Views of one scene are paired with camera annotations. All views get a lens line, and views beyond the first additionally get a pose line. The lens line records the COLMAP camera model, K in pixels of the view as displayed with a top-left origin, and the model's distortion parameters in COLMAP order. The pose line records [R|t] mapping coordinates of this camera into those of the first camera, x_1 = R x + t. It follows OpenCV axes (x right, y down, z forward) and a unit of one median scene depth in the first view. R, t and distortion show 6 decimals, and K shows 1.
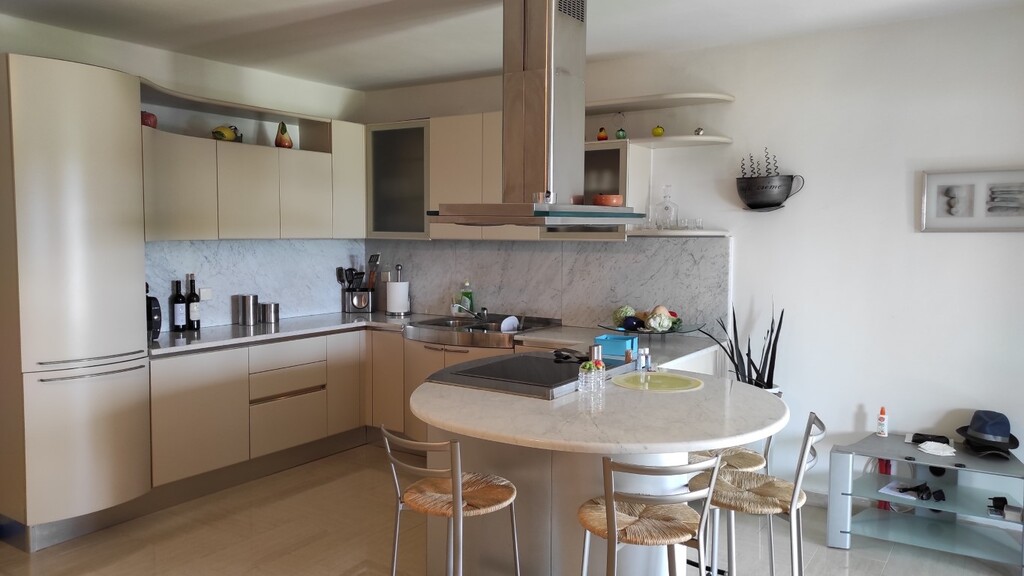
lens RADIAL K [[756.6, 0, 517.0], [0, 756.6, 288.0], [0, 0, 1]] dist [0.061830, -0.061445]
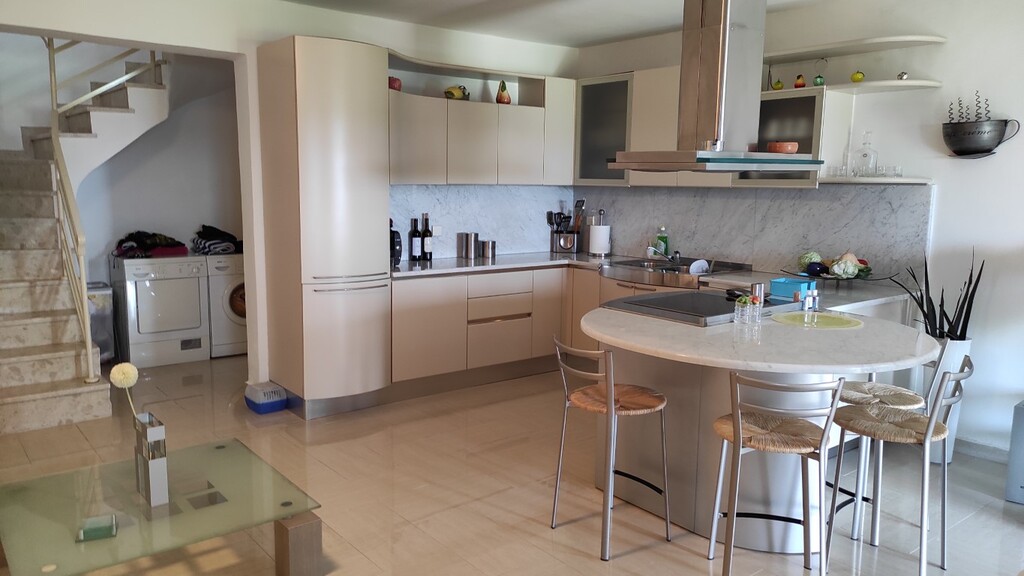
lens RADIAL K [[756.6, 0, 517.5], [0, 756.6, 287.6], [0, 0, 1]] dist [0.061830, -0.061445]
pose [[0.953369, 0.049777, -0.297673, 0.073701], [-0.030913, 0.997223, 0.067750, 0.013849], [0.300219, -0.055389, 0.952261, -0.099760]]
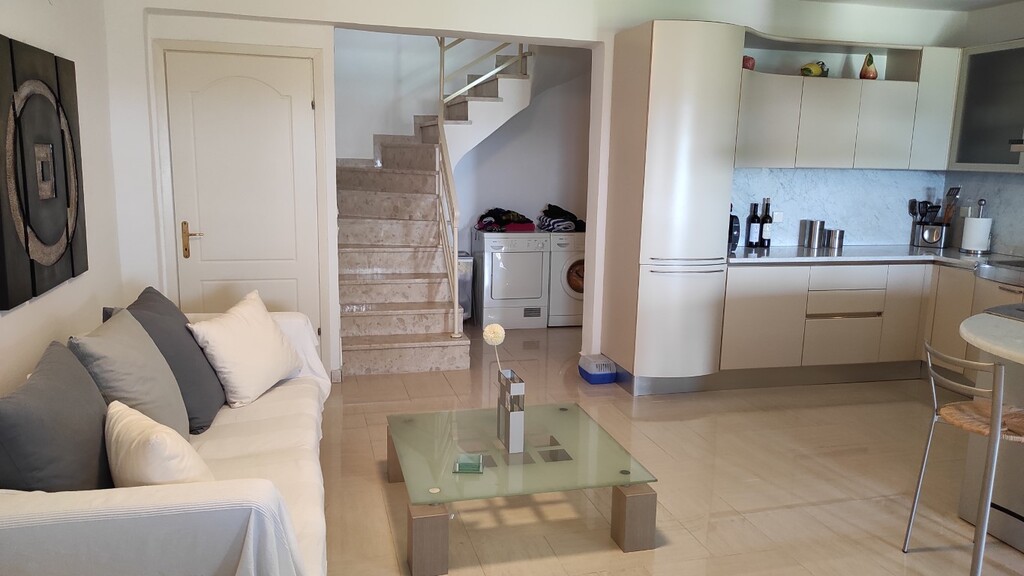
lens RADIAL K [[756.6, 0, 515.8], [0, 756.6, 288.6], [0, 0, 1]] dist [0.061830, -0.061445]
pose [[0.751199, 0.124371, -0.648253, 0.048561], [-0.068710, 0.991487, 0.110601, 0.016746], [0.656490, -0.038542, 0.753350, -0.117843]]
